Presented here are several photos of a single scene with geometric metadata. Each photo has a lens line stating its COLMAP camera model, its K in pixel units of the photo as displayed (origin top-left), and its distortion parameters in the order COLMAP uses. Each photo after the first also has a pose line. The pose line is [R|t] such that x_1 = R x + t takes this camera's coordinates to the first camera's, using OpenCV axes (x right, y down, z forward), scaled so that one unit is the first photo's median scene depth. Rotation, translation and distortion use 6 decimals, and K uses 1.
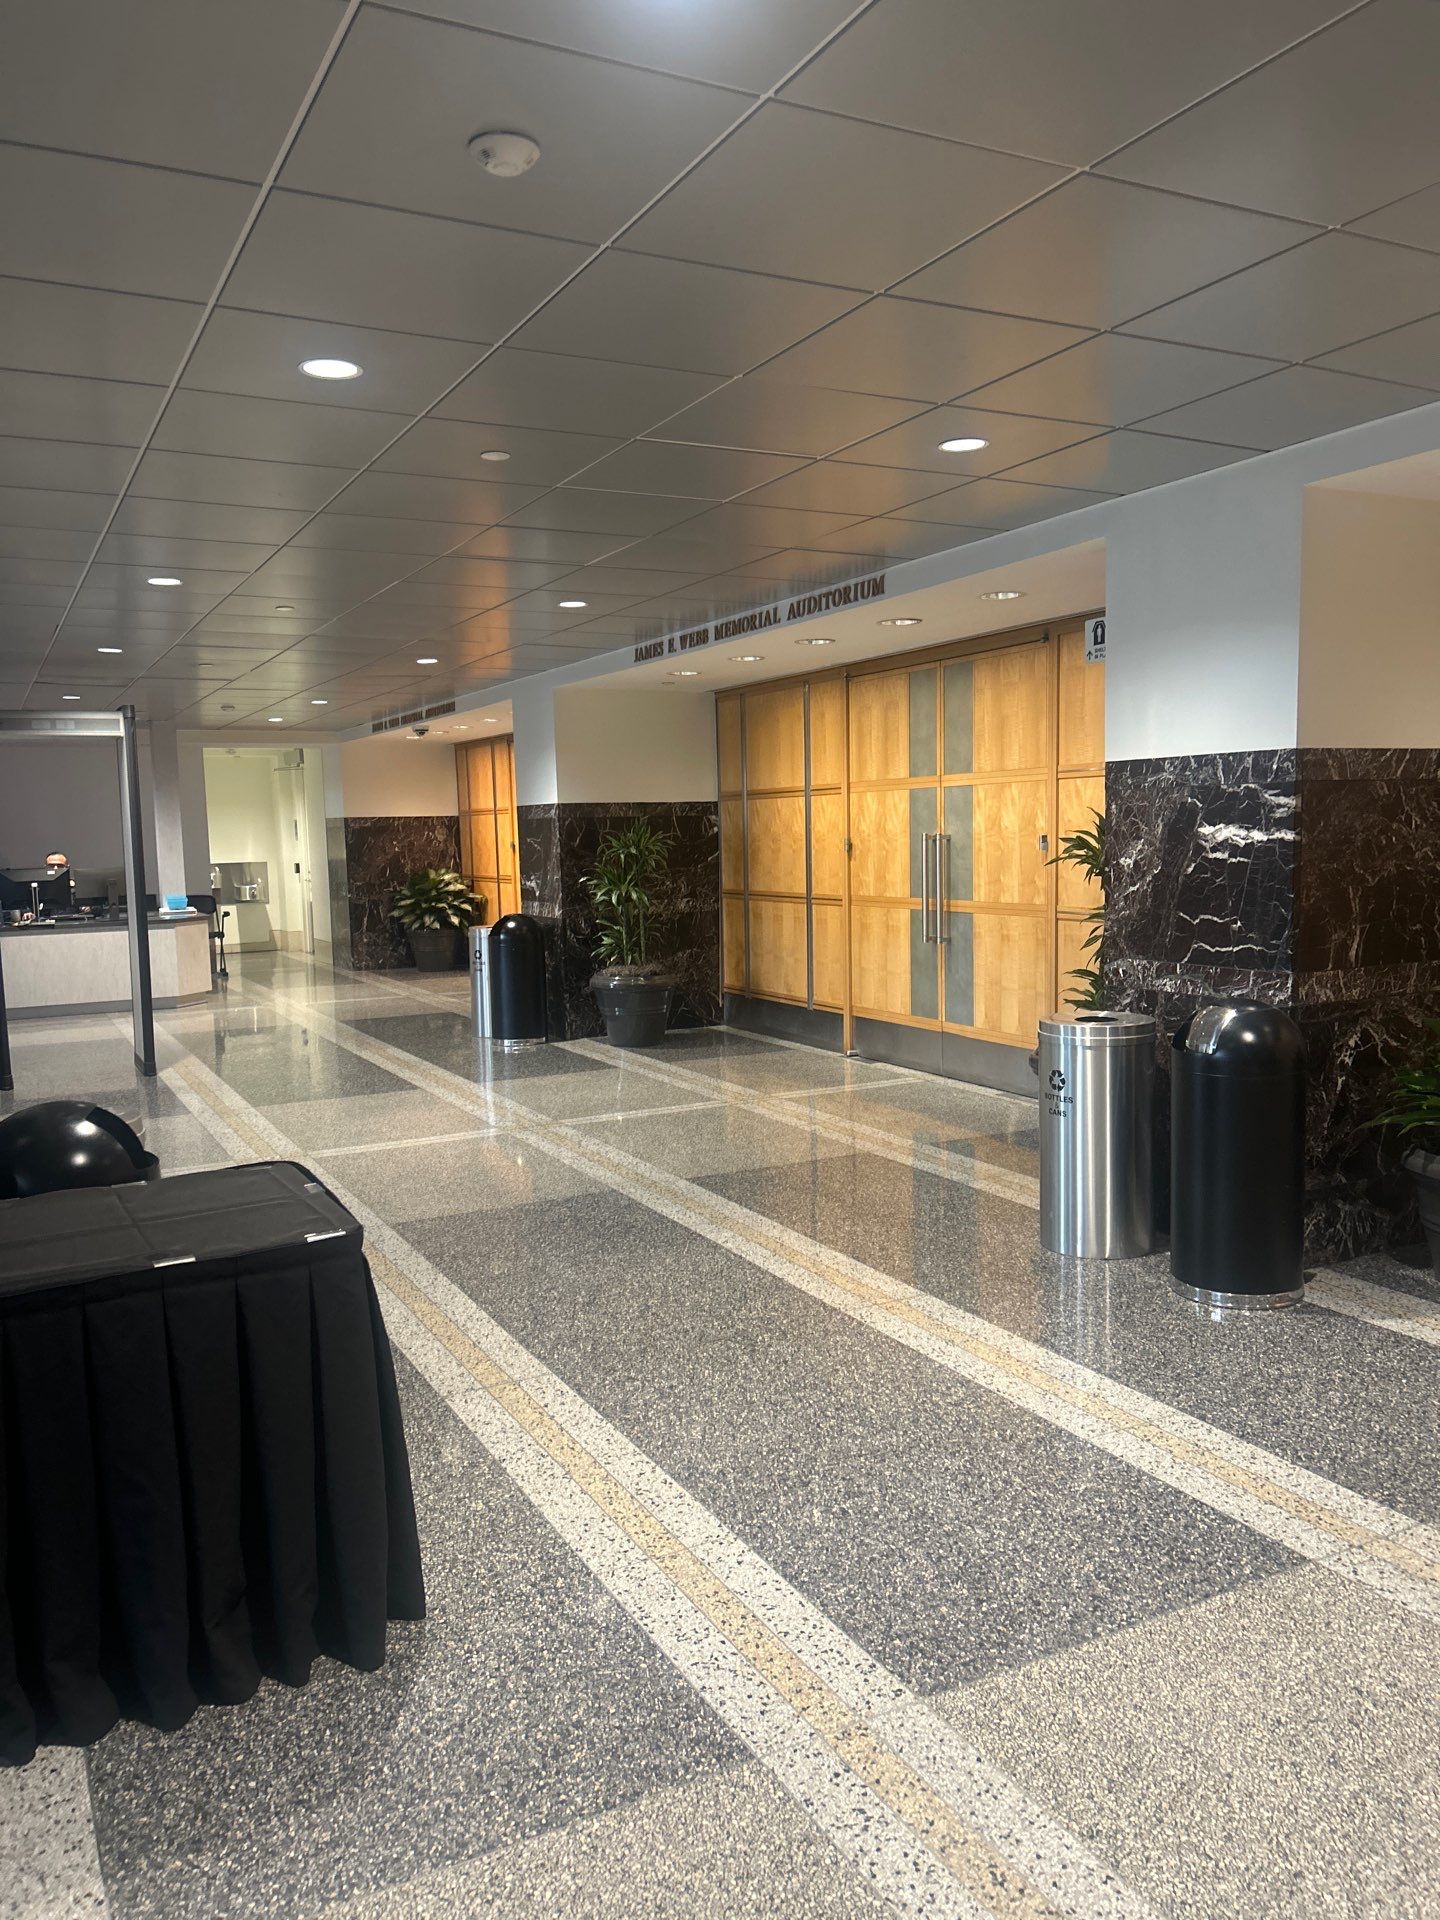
lens RADIAL K [[1435.3, 0, 723.5], [0, 1435.3, 965.3], [0, 0, 1]] dist [0.037838, -0.015999]
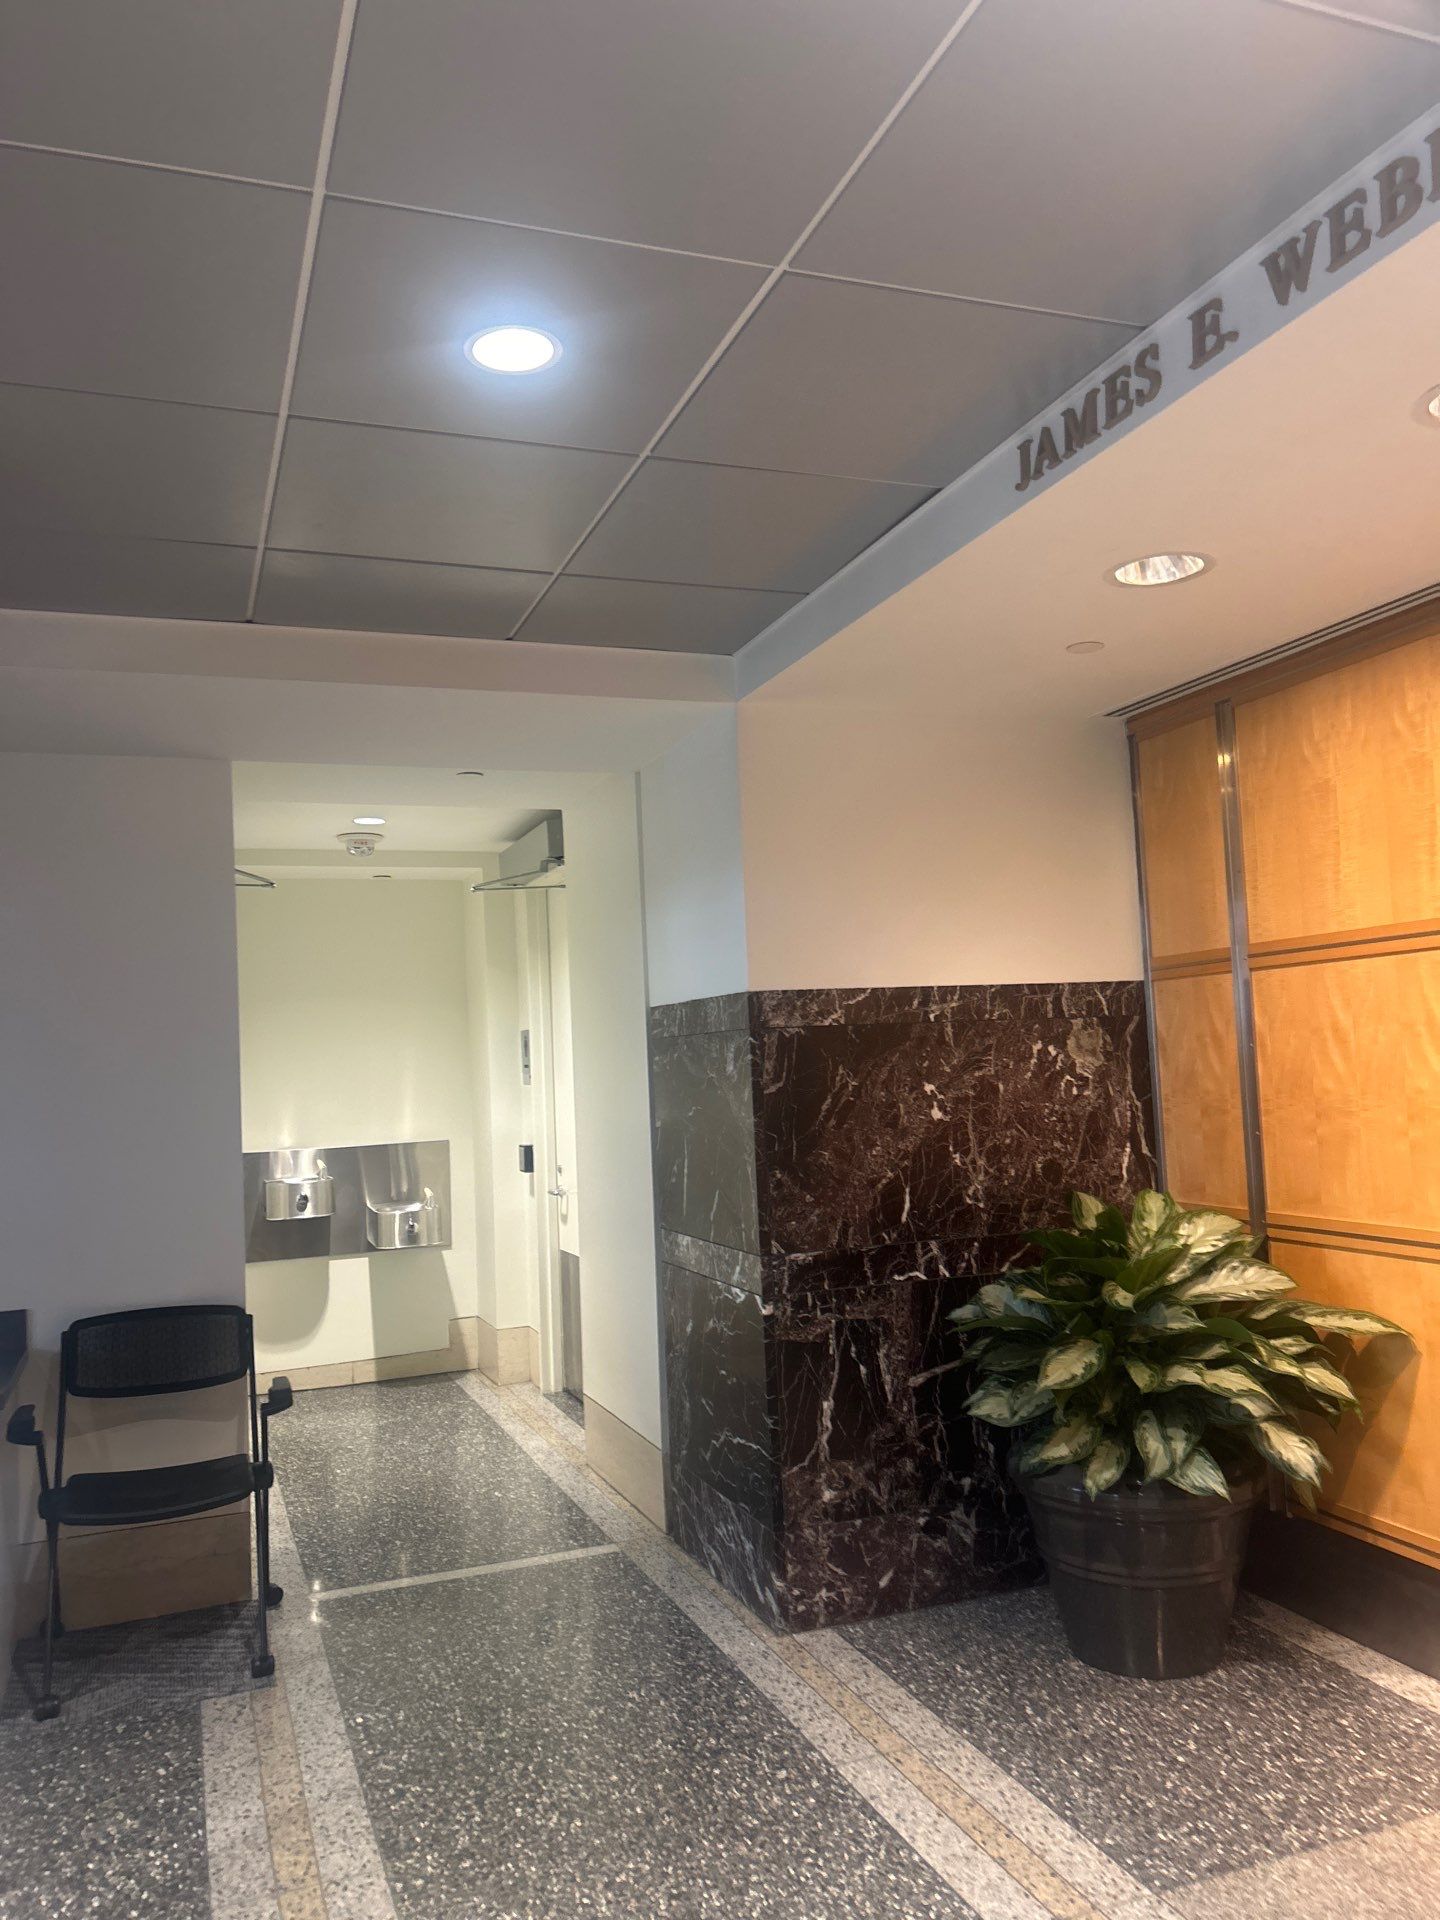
lens RADIAL K [[1435.3, 0, 719.1], [0, 1435.3, 957.4], [0, 0, 1]] dist [0.037838, -0.015999]
pose [[0.991986, -0.028281, -0.123145, -0.231936], [0.007207, 0.985707, -0.168312, -0.064978], [0.126145, 0.166076, 0.978011, 0.737616]]
